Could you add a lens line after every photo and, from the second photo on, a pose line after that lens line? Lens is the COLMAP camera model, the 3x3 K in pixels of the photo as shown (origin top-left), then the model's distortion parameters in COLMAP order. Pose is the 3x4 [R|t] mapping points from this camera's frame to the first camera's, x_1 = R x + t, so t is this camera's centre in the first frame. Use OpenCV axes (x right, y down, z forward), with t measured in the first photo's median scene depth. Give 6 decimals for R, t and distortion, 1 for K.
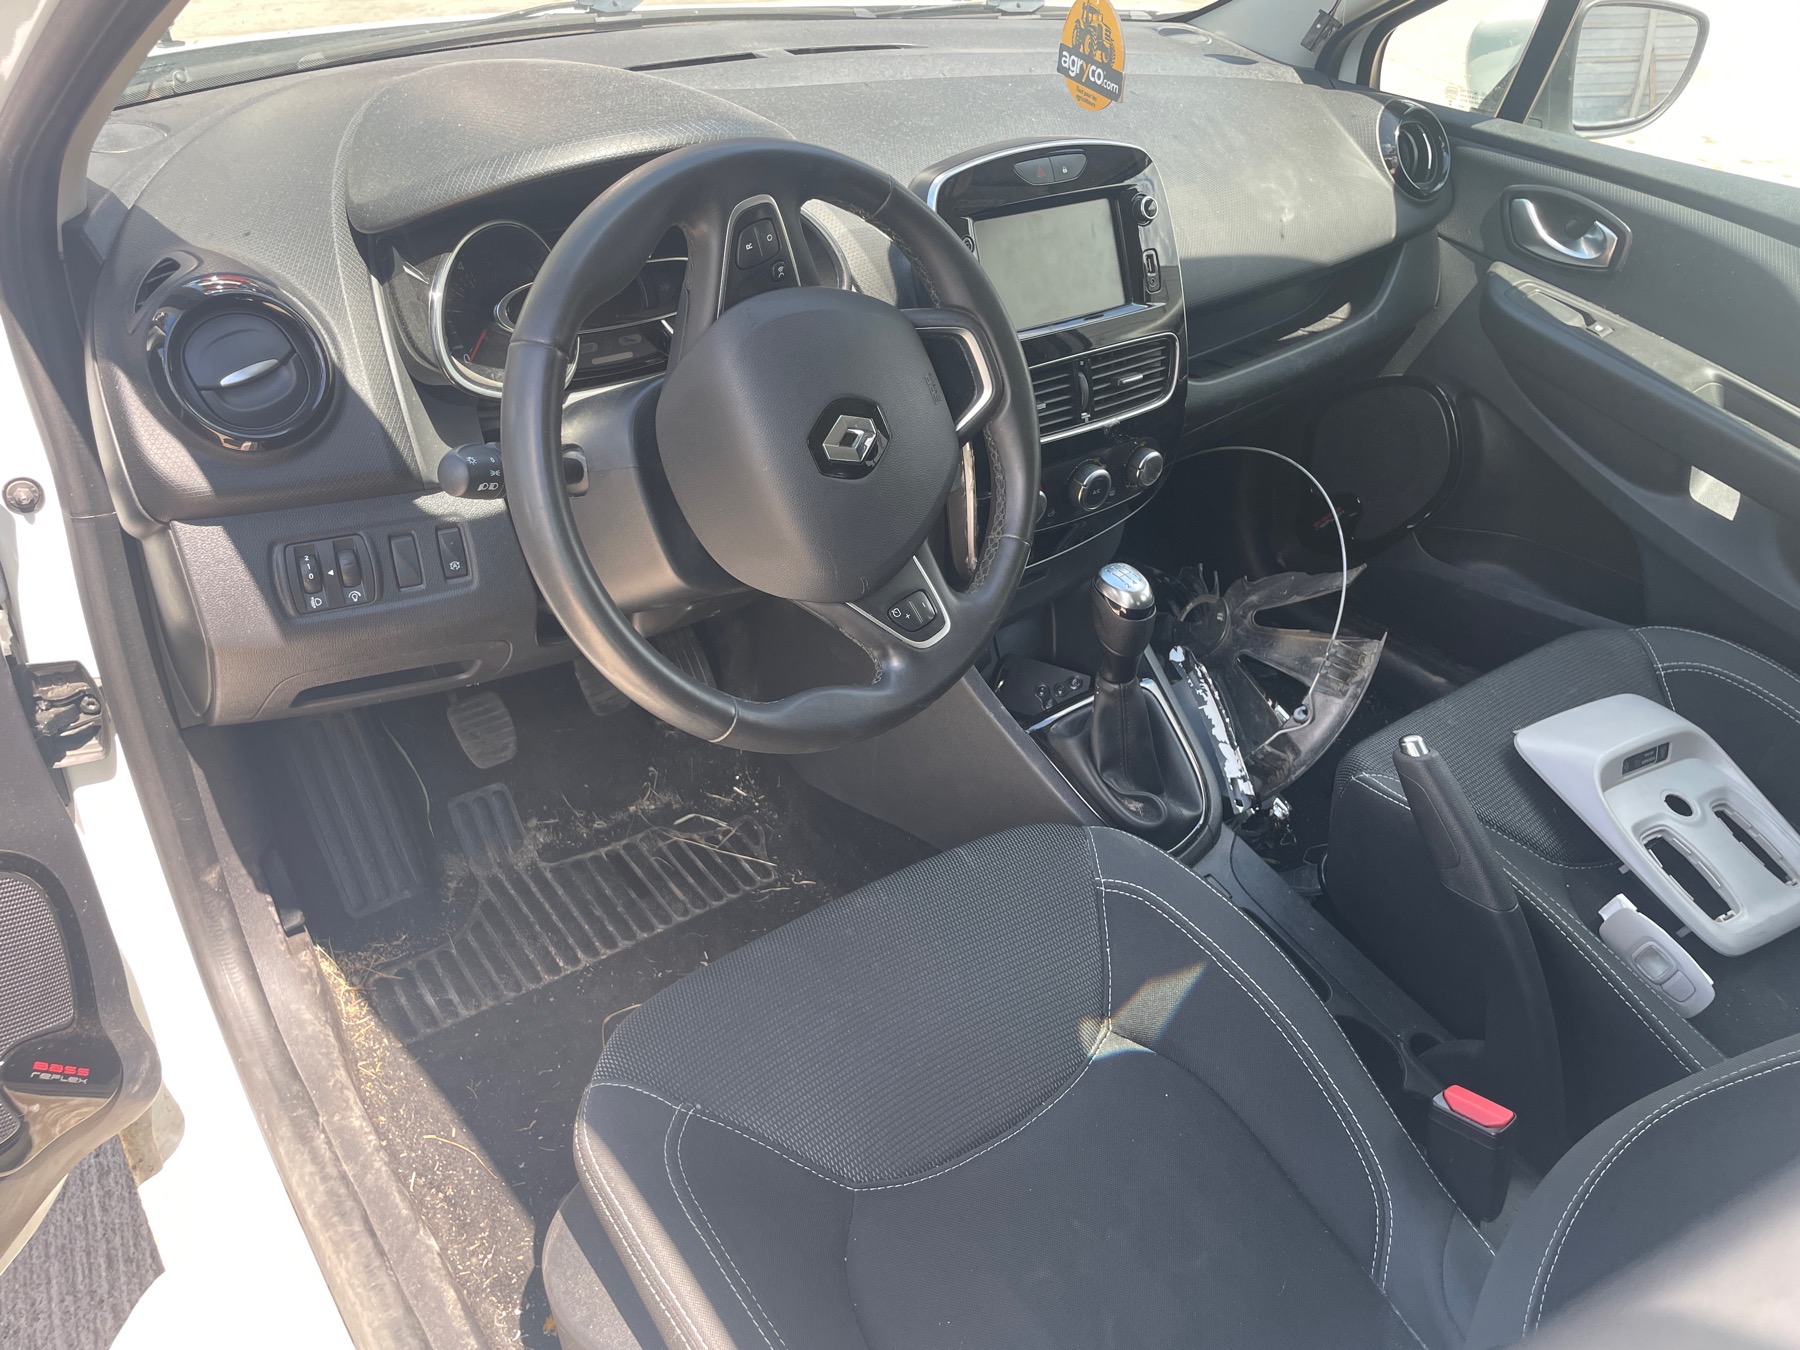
lens RADIAL K [[1367.3, 0, 899.0], [0, 1367.3, 669.6], [0, 0, 1]] dist [0.076520, -0.105021]
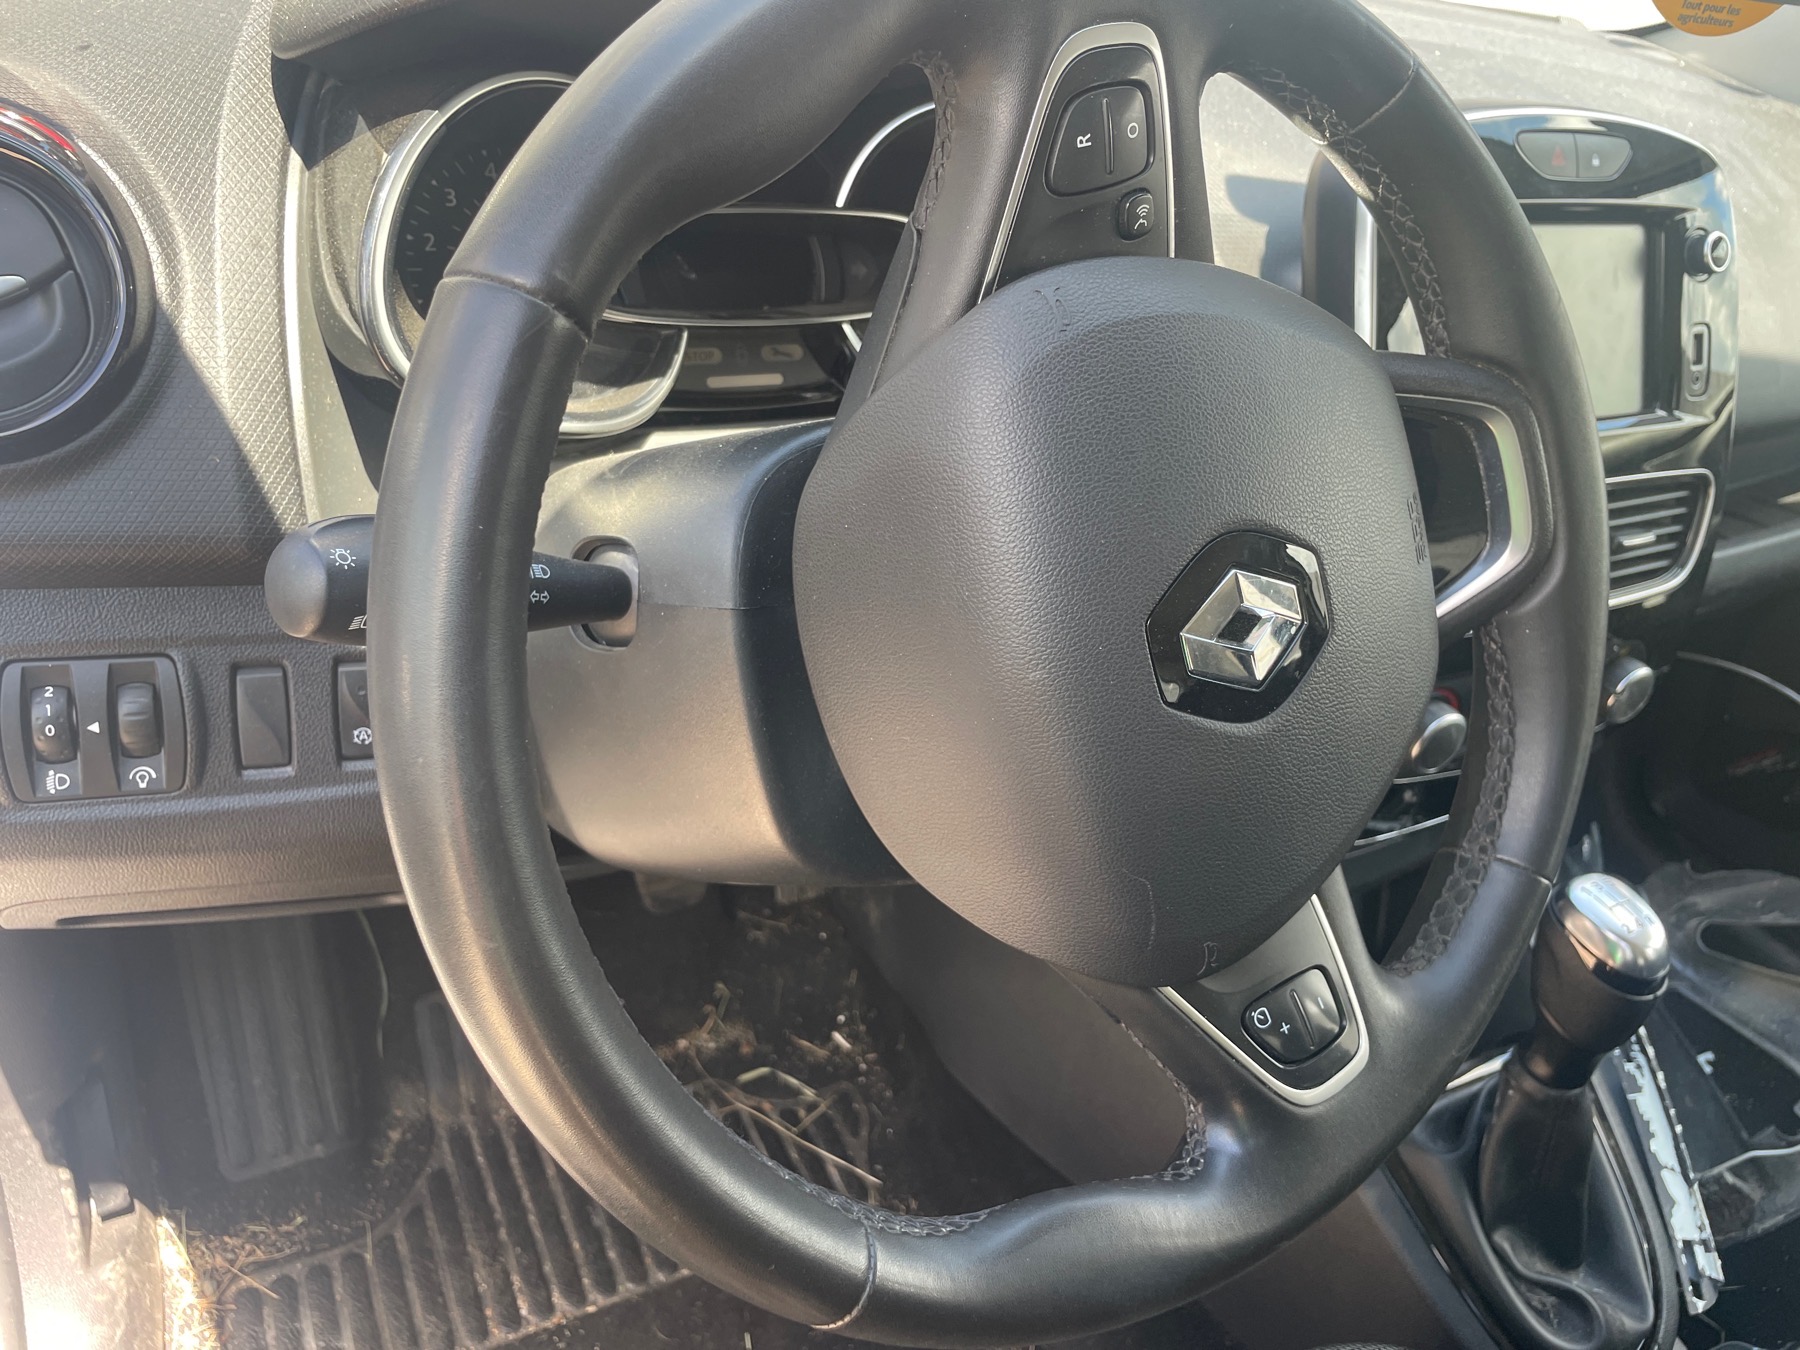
lens RADIAL K [[1367.3, 0, 906.6], [0, 1367.3, 675.1], [0, 0, 1]] dist [0.076520, -0.105021]
pose [[0.984711, 0.151940, -0.085193, -0.066511], [-0.155973, 0.986832, -0.042832, -0.080495], [0.077563, 0.055465, 0.995443, 0.387453]]
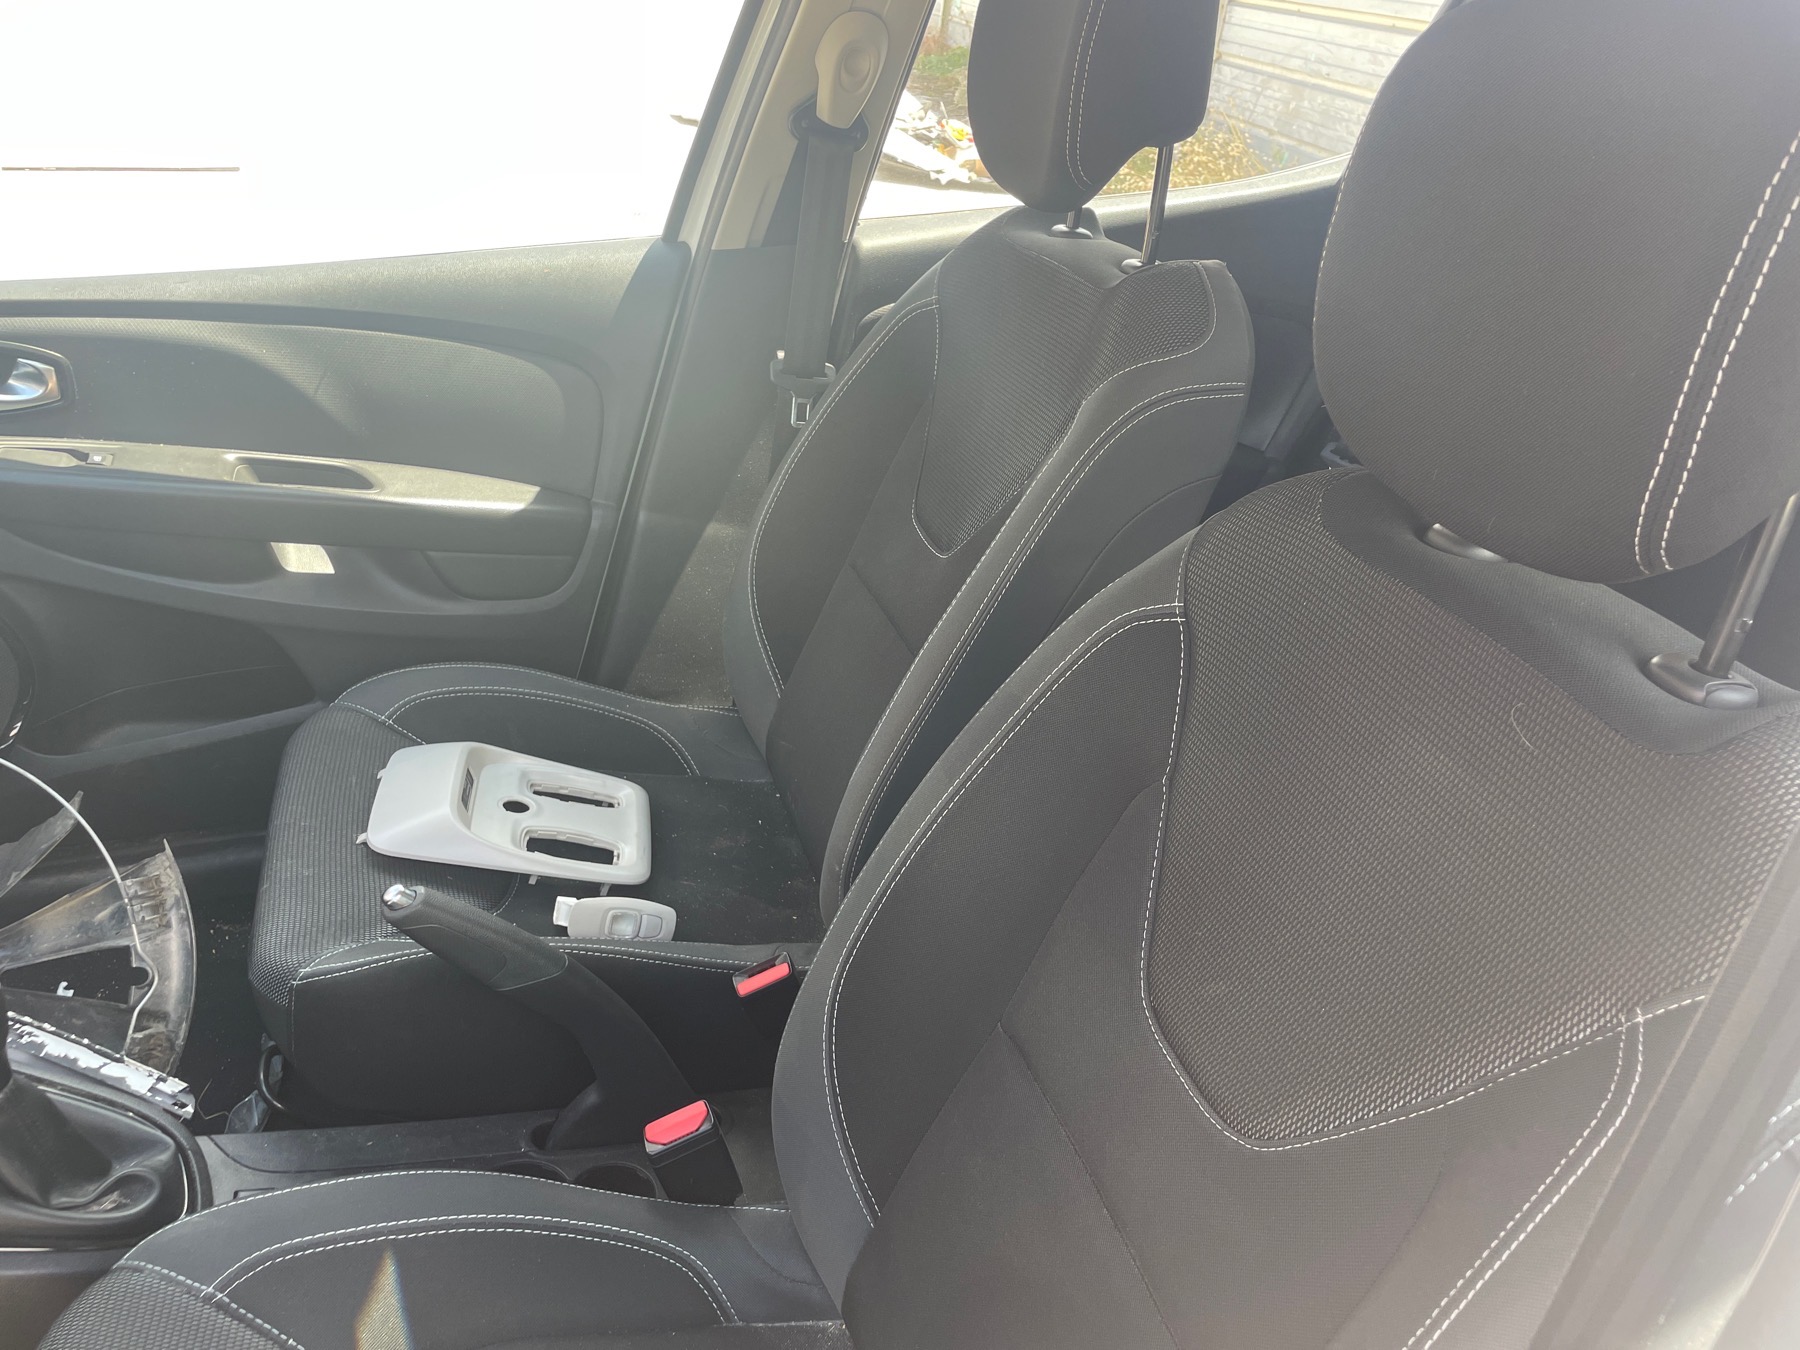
lens RADIAL K [[1367.3, 0, 917.5], [0, 1367.3, 655.5], [0, 0, 1]] dist [0.076520, -0.105021]
pose [[0.323242, -0.457465, 0.828396, -0.166248], [0.504812, 0.823790, 0.257943, -0.112508], [-0.800425, 0.334806, 0.497218, 0.160339]]
